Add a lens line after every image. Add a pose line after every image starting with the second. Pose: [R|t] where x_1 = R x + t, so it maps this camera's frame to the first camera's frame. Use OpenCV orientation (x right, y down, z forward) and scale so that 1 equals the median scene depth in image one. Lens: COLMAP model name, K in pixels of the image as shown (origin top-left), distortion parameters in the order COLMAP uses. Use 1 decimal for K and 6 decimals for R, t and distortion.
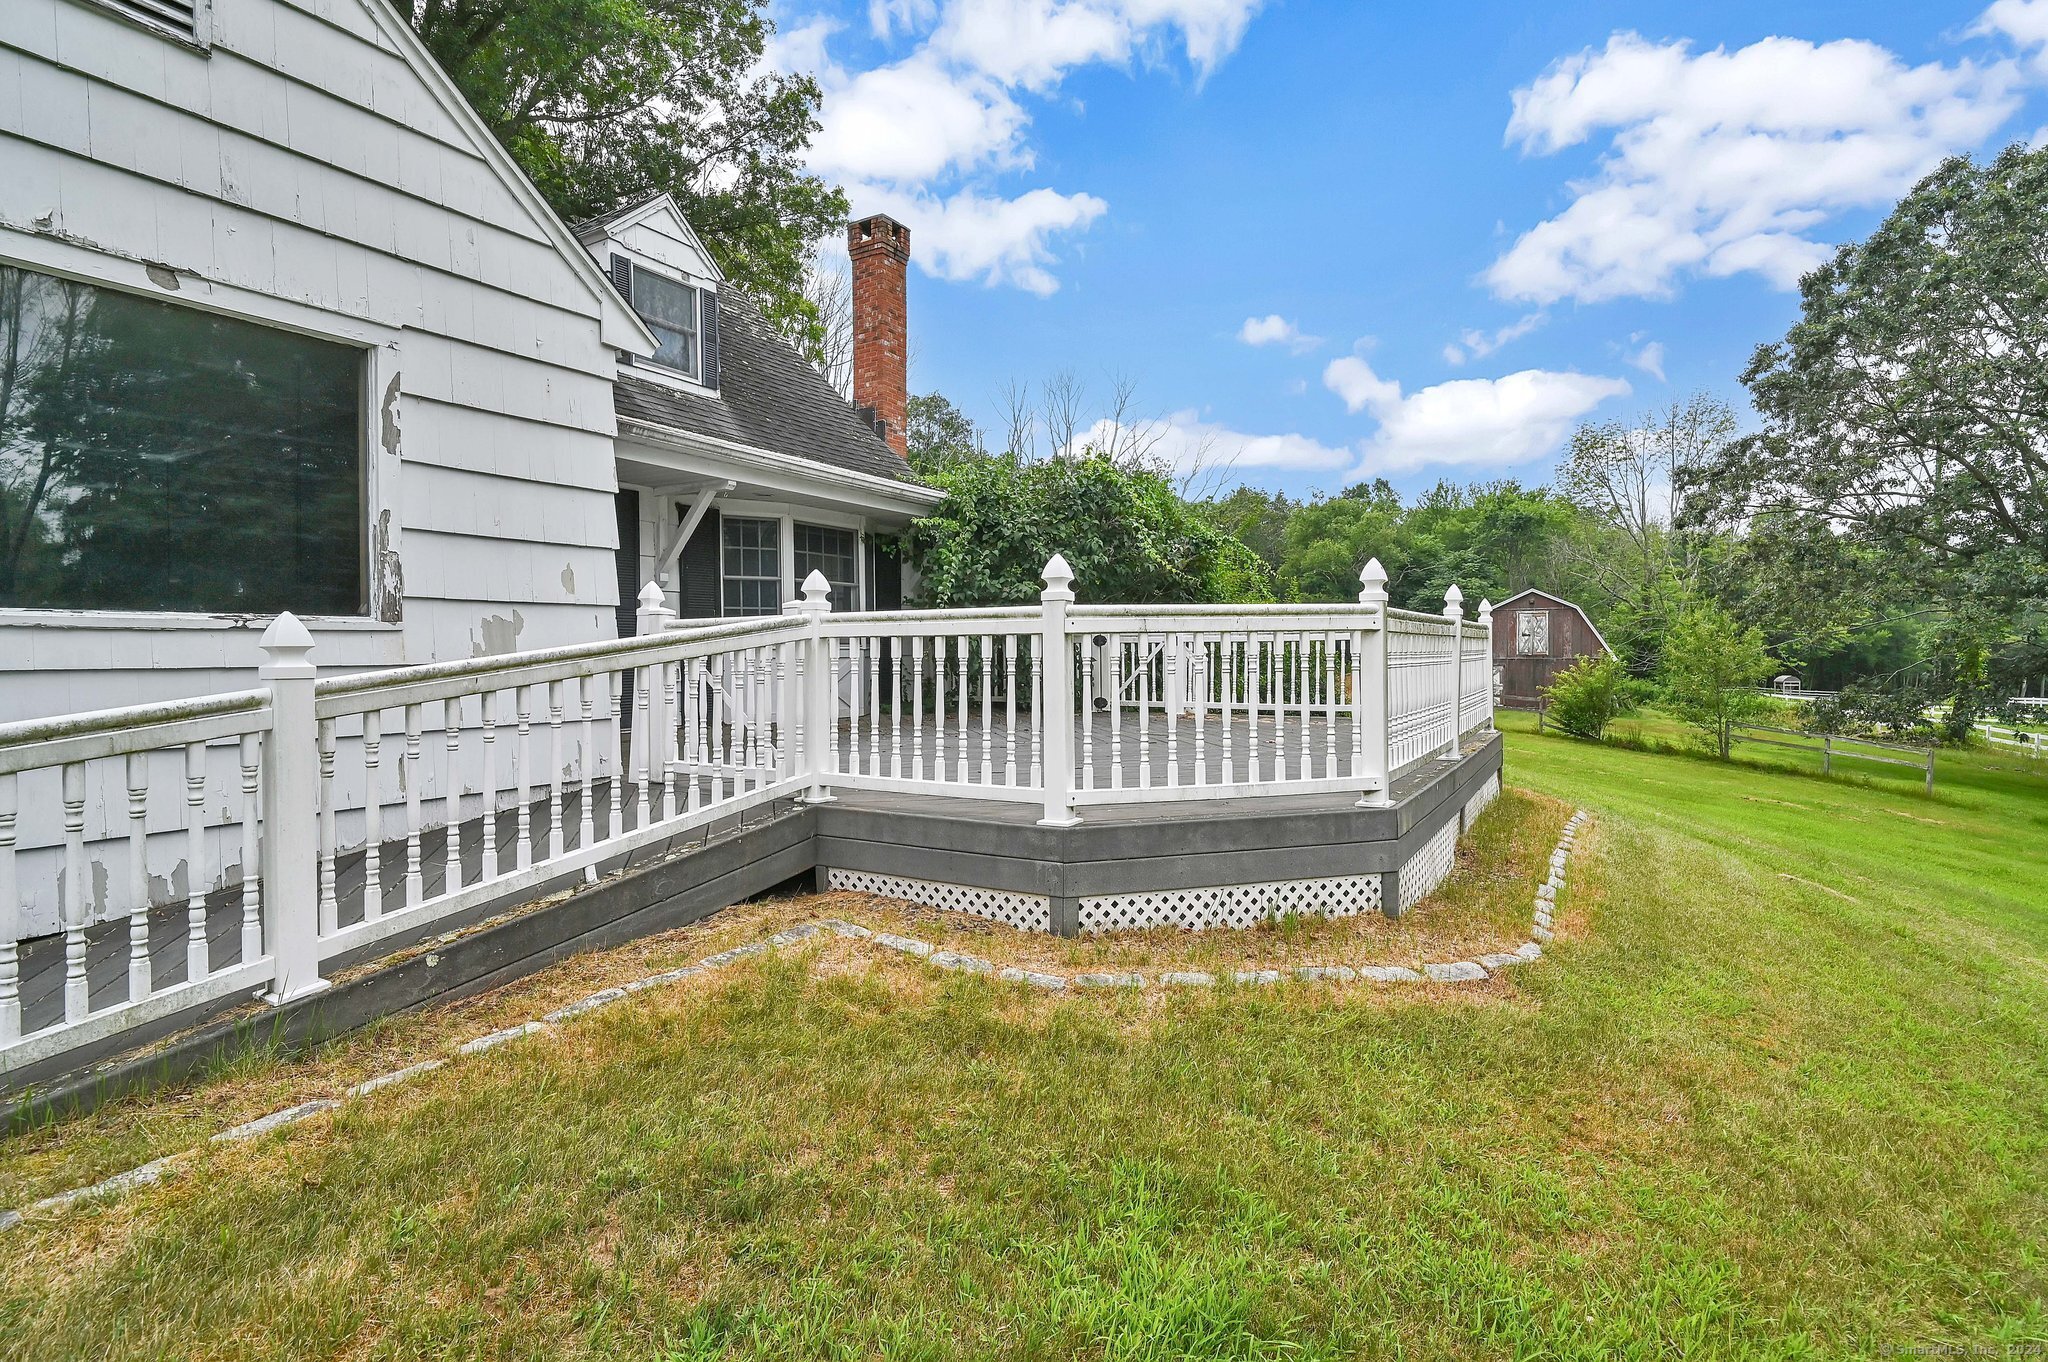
lens RADIAL K [[993.8, 0, 1024.0], [0, 993.8, 681.0], [0, 0, 1]] dist [-0.001537, -0.000349]
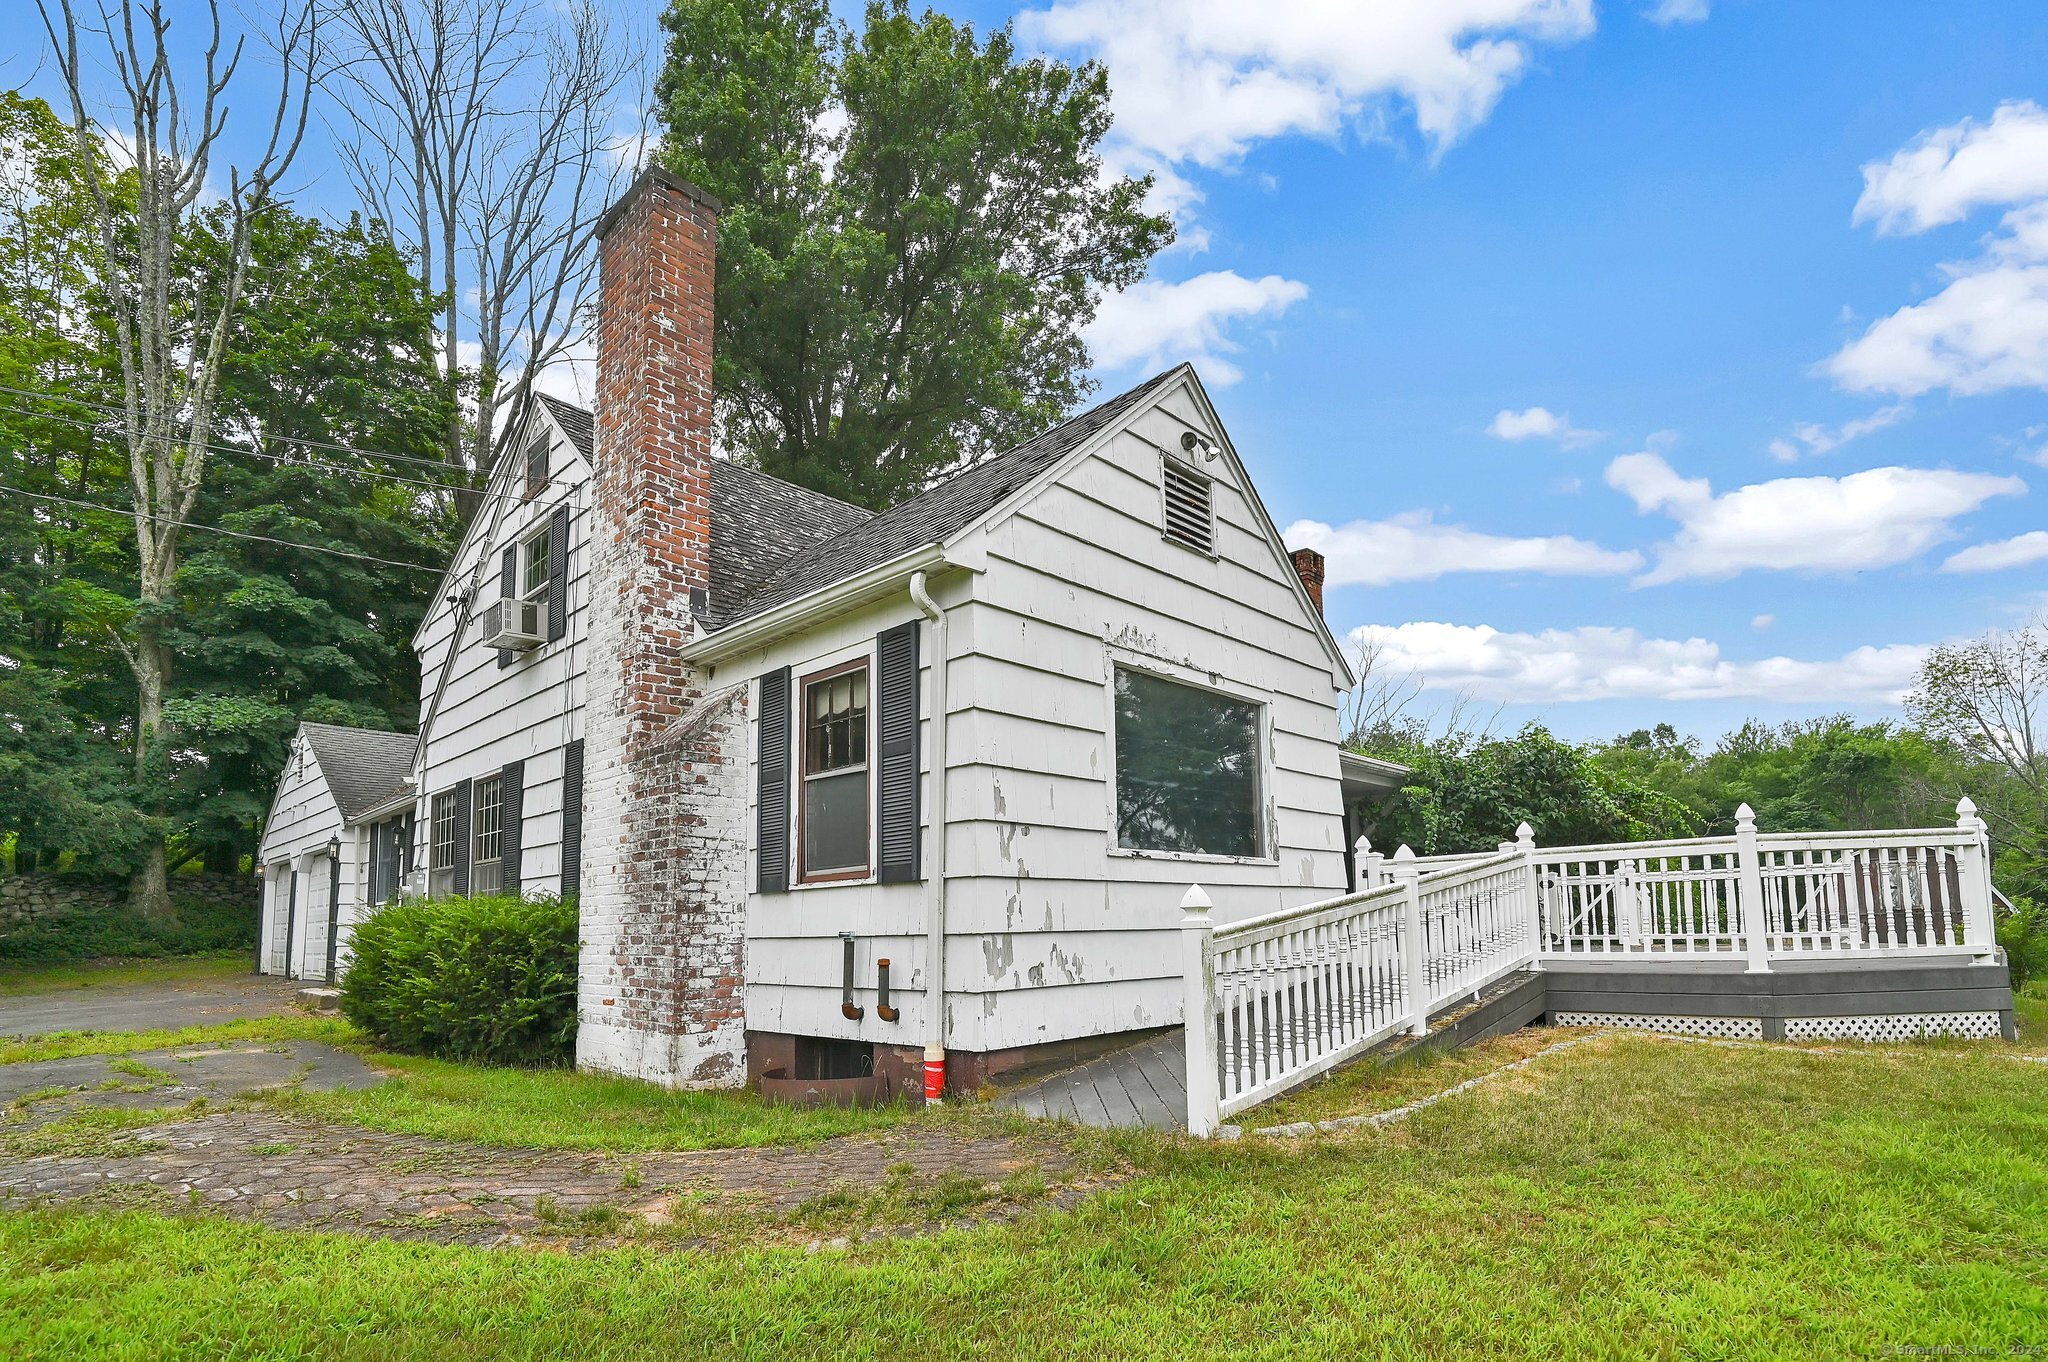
lens RADIAL K [[1011.9, 0, 987.8], [0, 1011.9, 843.6], [0, 0, 1]] dist [-0.001481, -0.000602]
pose [[0.970147, -0.033876, -0.240139, -0.296088], [0.007175, 0.993772, -0.111204, 0.042775], [0.242410, 0.106161, 0.964348, -0.336503]]
